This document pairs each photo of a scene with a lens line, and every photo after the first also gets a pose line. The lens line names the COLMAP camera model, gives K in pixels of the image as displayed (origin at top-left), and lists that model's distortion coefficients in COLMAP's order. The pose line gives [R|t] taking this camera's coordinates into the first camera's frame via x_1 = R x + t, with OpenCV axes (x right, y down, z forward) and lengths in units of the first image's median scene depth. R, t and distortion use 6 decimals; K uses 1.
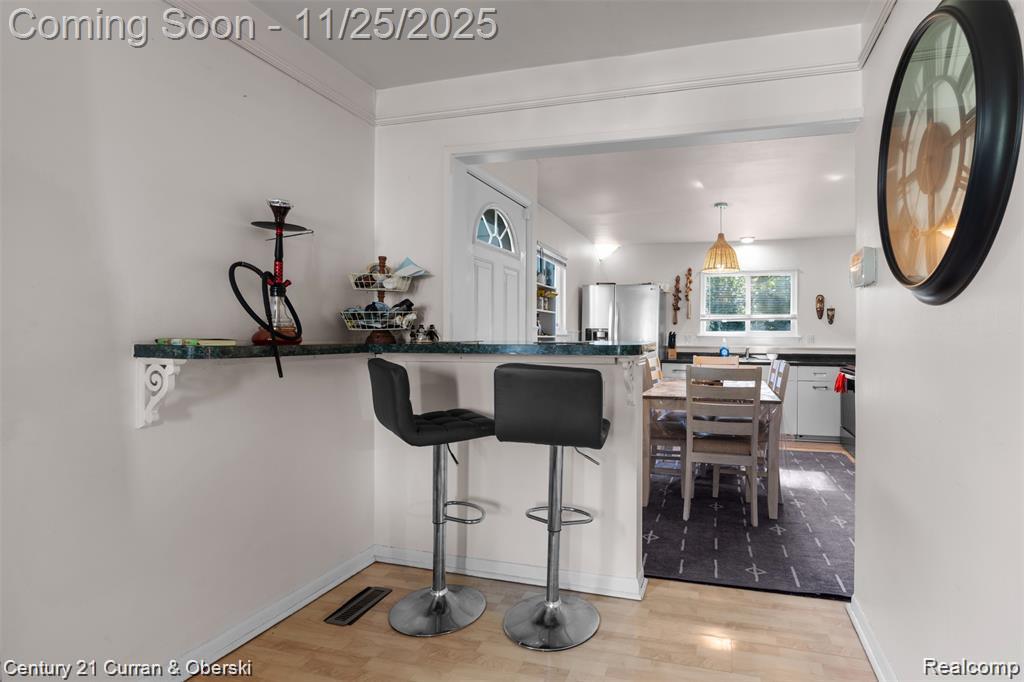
lens RADIAL K [[450.9, 0, 511.6], [0, 450.9, 340.2], [0, 0, 1]] dist [-0.007963, 0.002962]
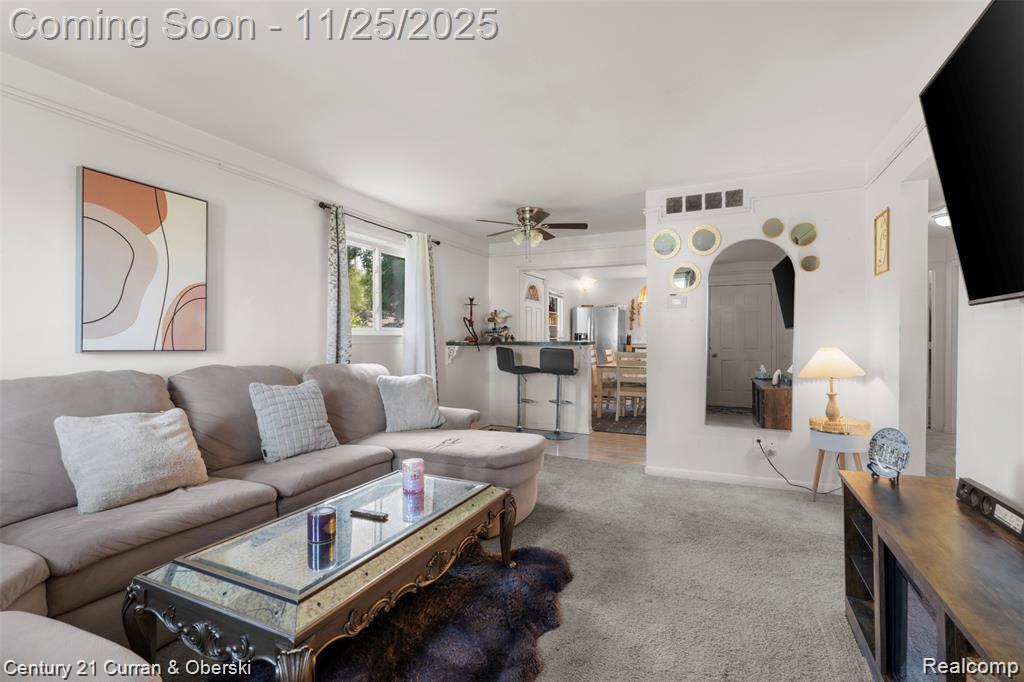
lens RADIAL K [[450.9, 0, 517.5], [0, 450.9, 337.9], [0, 0, 1]] dist [-0.007963, 0.002962]
pose [[0.999827, -0.003899, 0.018207, -0.195539], [0.003975, 0.999984, -0.004105, -0.004250], [-0.018191, 0.004177, 0.999826, -1.669578]]
